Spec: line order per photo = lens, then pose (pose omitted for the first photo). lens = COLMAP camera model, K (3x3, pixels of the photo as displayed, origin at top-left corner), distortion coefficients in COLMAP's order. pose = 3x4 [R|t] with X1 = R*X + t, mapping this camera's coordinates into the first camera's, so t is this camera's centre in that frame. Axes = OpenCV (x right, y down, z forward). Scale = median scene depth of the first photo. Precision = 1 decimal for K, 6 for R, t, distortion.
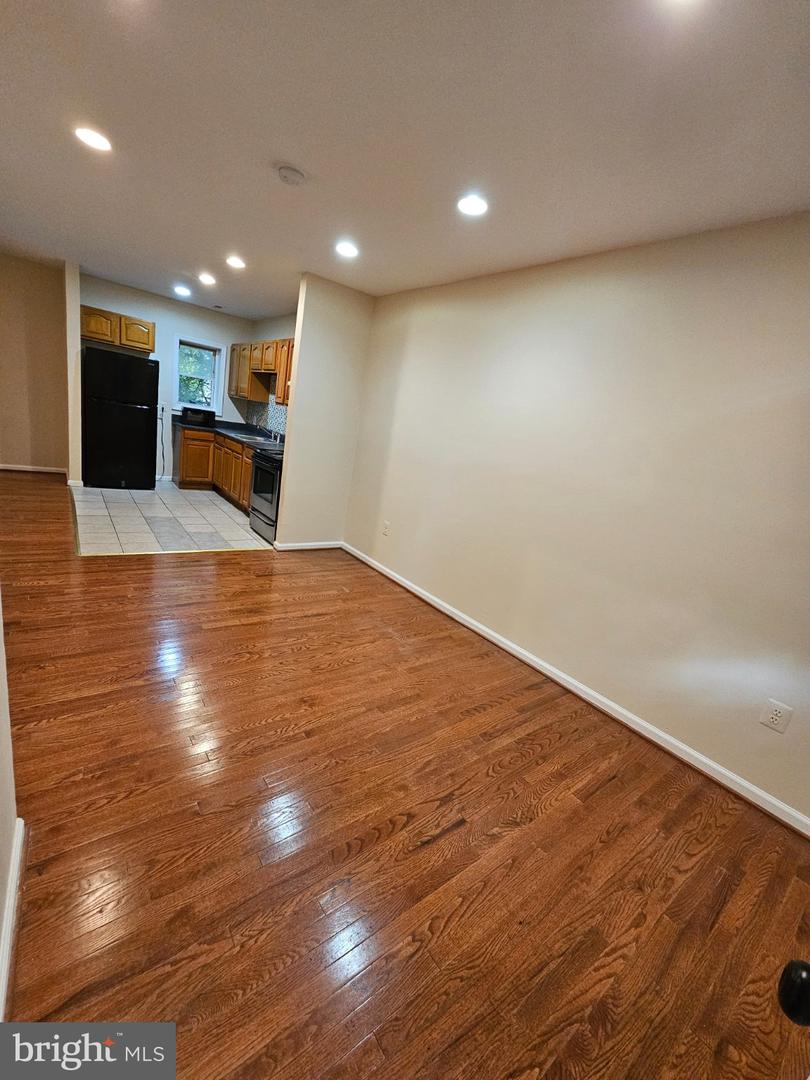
lens RADIAL K [[437.8, 0, 409.4], [0, 437.8, 537.5], [0, 0, 1]] dist [-0.008915, -0.000019]
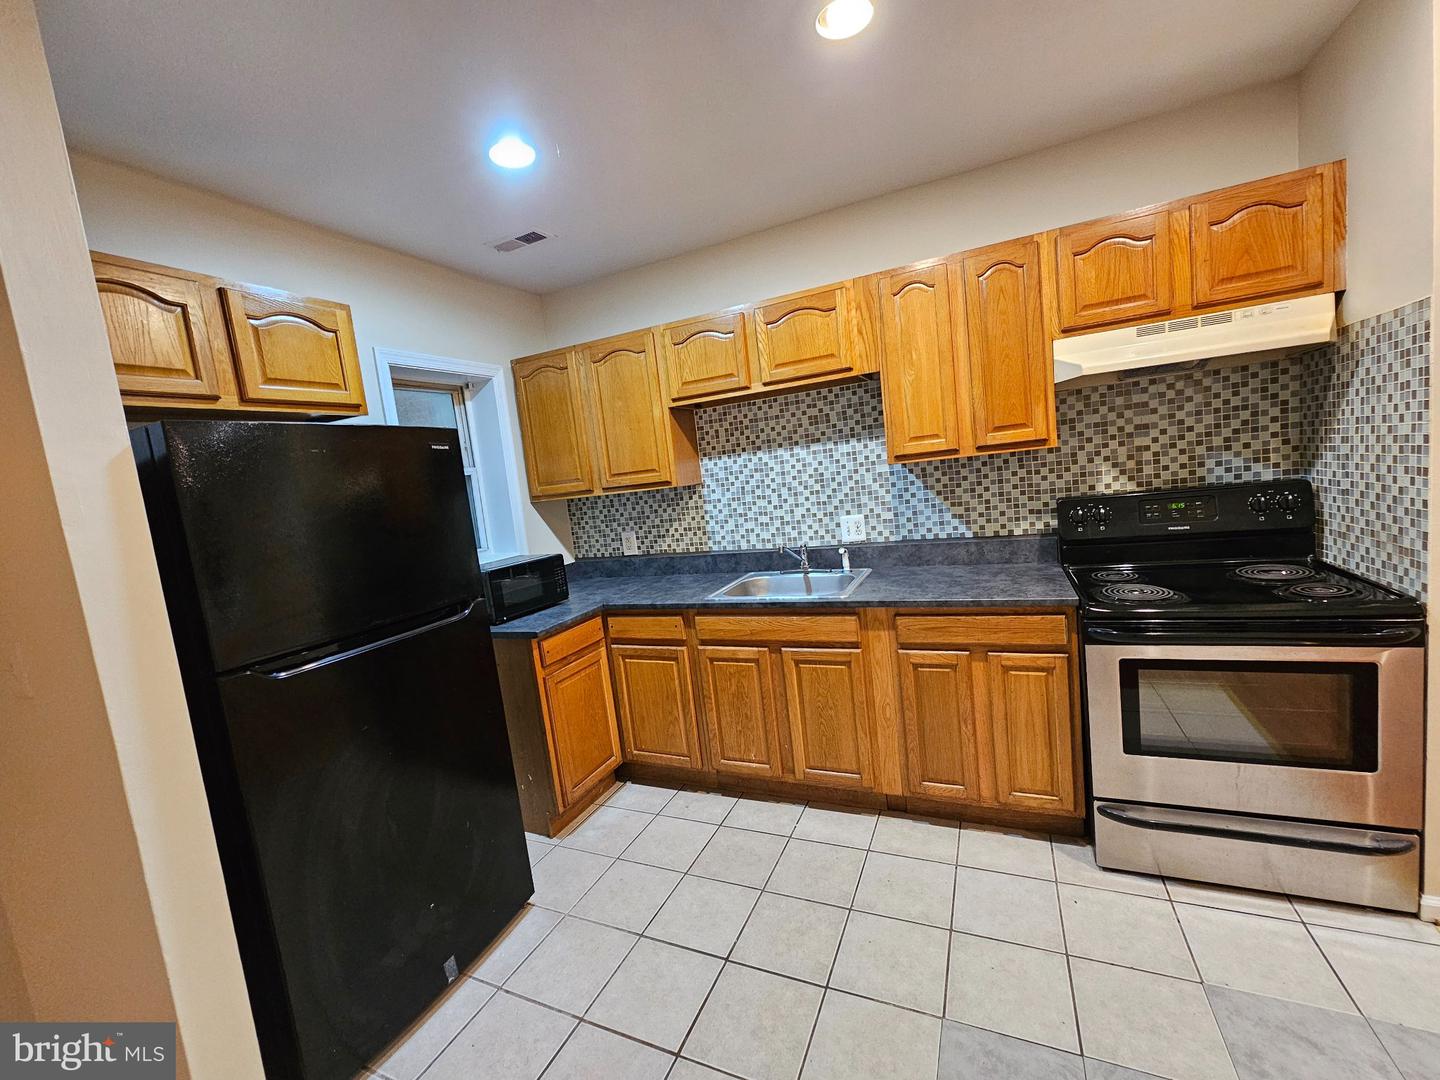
lens RADIAL K [[583.7, 0, 717.5], [0, 583.7, 535.9], [0, 0, 1]] dist [-0.008915, -0.000019]
pose [[0.852478, -0.314634, 0.417476, -1.053374], [0.366086, 0.929388, -0.047101, -0.473917], [-0.373178, 0.192984, 0.907467, 1.119518]]
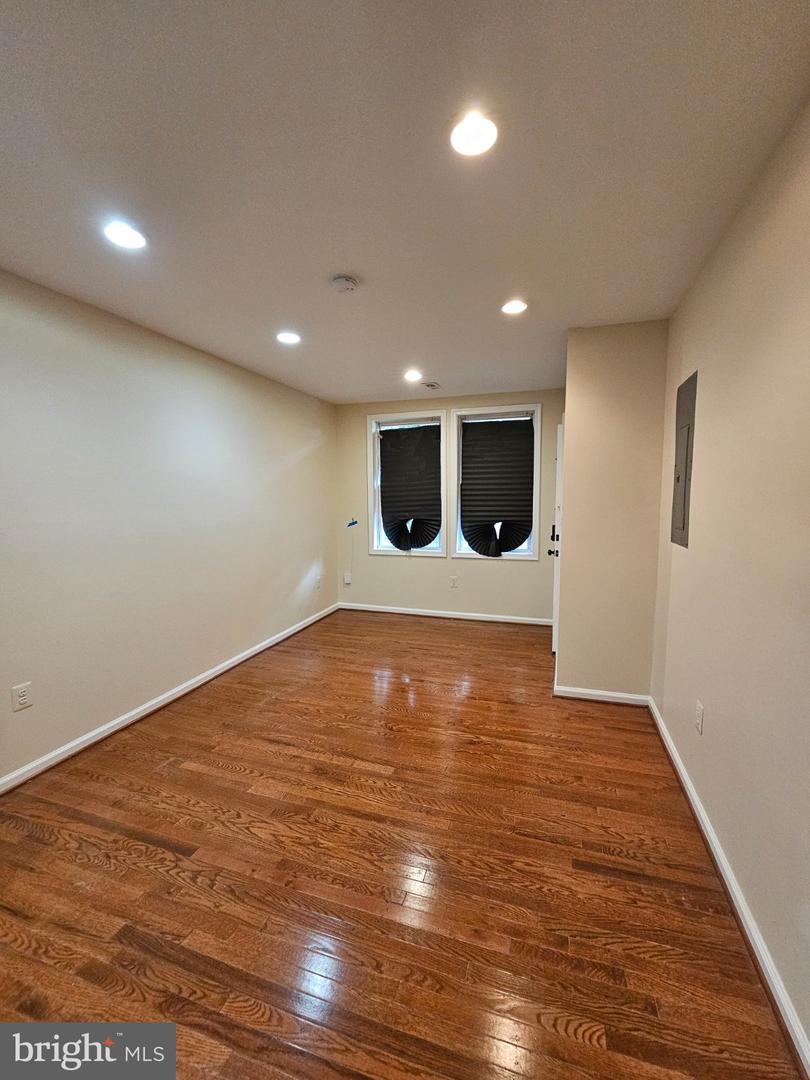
lens RADIAL K [[437.8, 0, 409.4], [0, 437.8, 537.5], [0, 0, 1]] dist [-0.008915, -0.000019]
pose [[-0.552968, -0.241766, 0.797356, -0.899006], [0.118464, 0.924442, 0.362455, -0.437078], [-0.824738, 0.294884, -0.482546, 1.066978]]
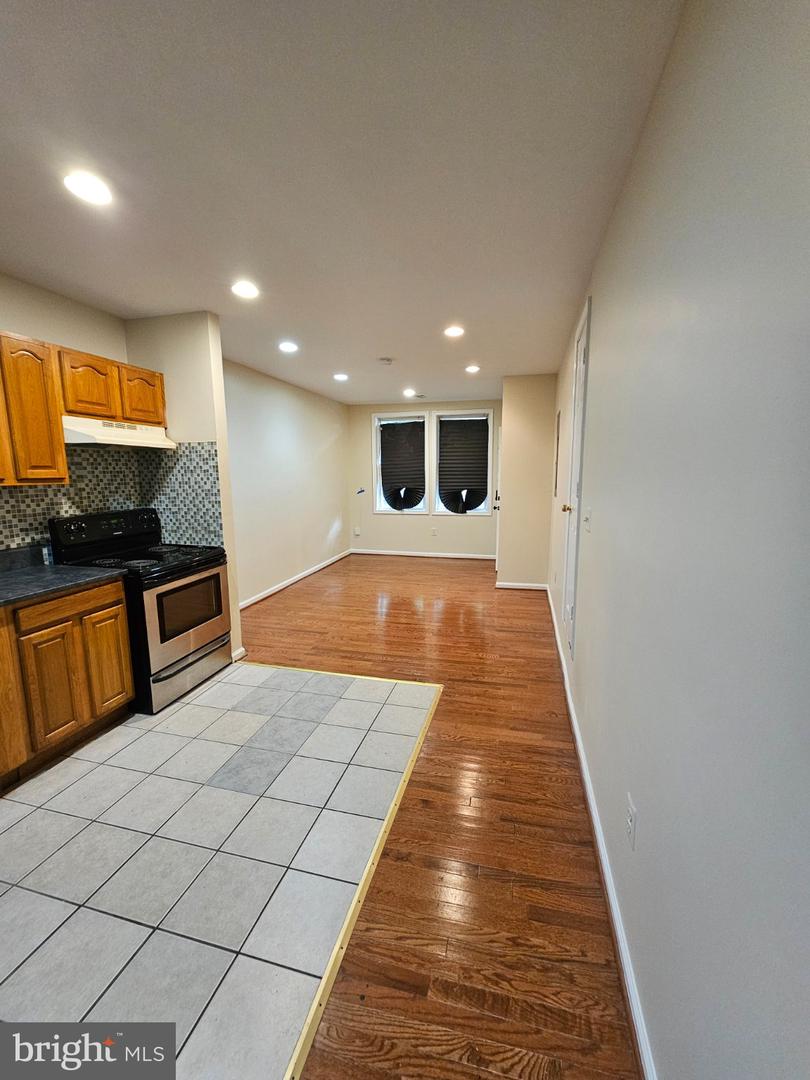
lens RADIAL K [[437.8, 0, 409.4], [0, 437.8, 537.5], [0, 0, 1]] dist [-0.008915, -0.000019]
pose [[-0.610545, -0.279165, 0.741149, -1.384965], [0.096978, 0.902421, 0.419799, -0.638810], [-0.786022, 0.328181, -0.523896, 1.522474]]
